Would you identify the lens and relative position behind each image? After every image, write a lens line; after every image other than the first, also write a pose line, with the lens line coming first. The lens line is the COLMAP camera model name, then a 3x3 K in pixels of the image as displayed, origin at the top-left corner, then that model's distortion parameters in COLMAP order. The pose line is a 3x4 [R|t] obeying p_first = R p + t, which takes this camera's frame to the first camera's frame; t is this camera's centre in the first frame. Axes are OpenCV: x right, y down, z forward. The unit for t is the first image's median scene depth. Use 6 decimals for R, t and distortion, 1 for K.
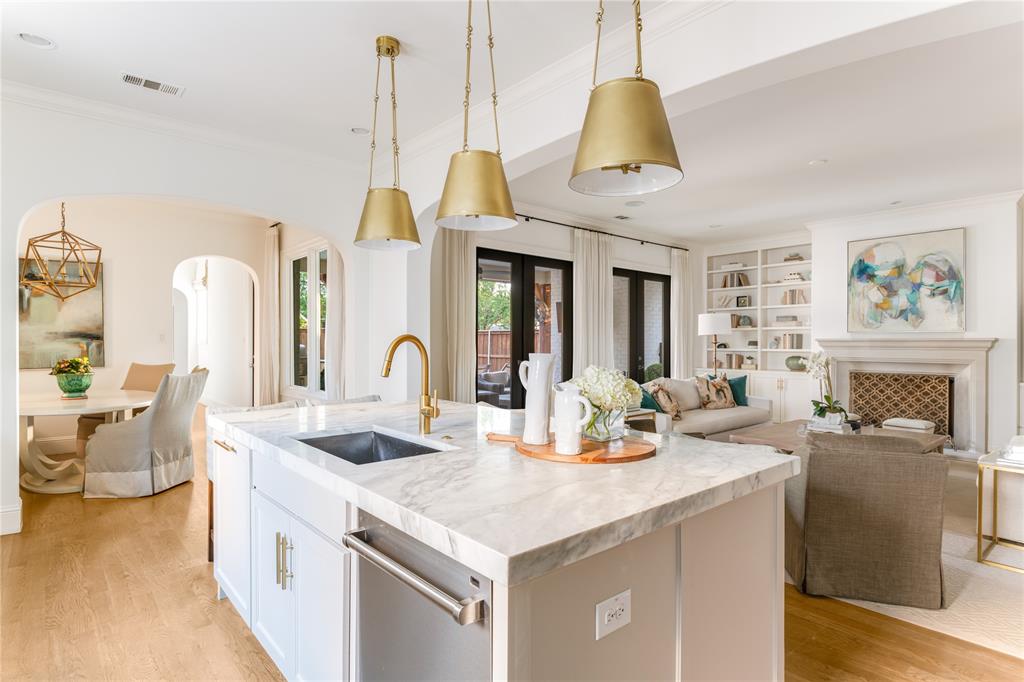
lens RADIAL K [[549.5, 0, 506.3], [0, 549.5, 343.4], [0, 0, 1]] dist [0.008456, -0.005300]
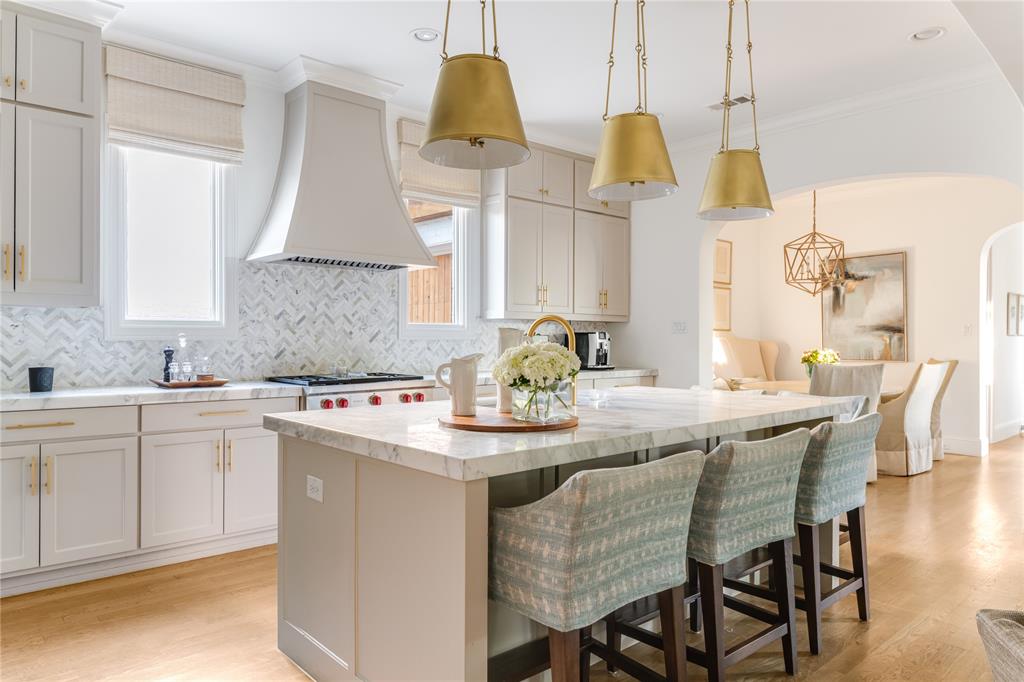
lens RADIAL K [[684.1, 0, 518.4], [0, 684.1, 344.2], [0, 0, 1]] dist [-0.004869, 0.002053]
pose [[0.022517, 0.005237, -0.999733, 0.407154], [-0.006258, 0.999967, 0.005097, 0.010774], [0.999727, 0.006142, 0.022549, 0.286303]]
